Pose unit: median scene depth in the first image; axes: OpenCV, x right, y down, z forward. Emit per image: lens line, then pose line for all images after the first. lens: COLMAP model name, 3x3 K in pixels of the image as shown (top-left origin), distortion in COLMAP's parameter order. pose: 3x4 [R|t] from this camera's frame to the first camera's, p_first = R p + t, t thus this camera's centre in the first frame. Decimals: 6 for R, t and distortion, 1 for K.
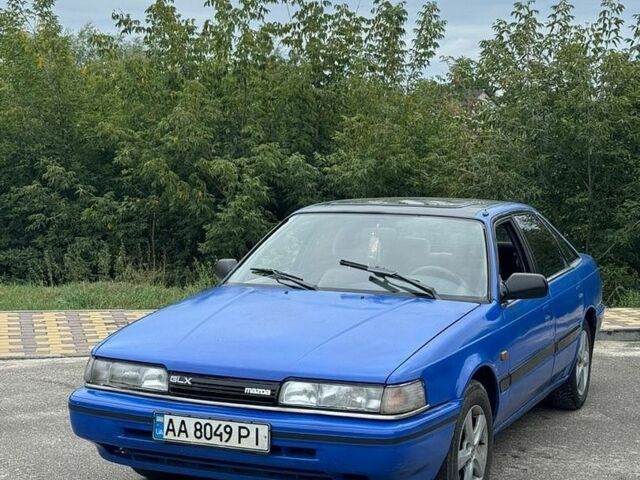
lens RADIAL K [[1151.2, 0, 320.0], [0, 1151.2, 240.0], [0, 0, 1]] dist [0.061140, 0.260764]
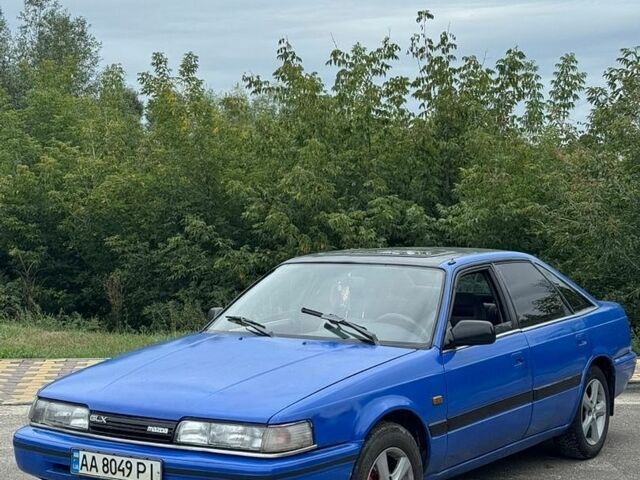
lens RADIAL K [[1151.2, 0, 320.0], [0, 1151.2, 240.0], [0, 0, 1]] dist [0.061140, 0.260764]
pose [[0.985387, -0.013324, -0.169810, 0.218353], [0.005621, 0.998937, -0.045762, 0.003759], [0.170239, 0.044139, 0.984414, -0.032216]]
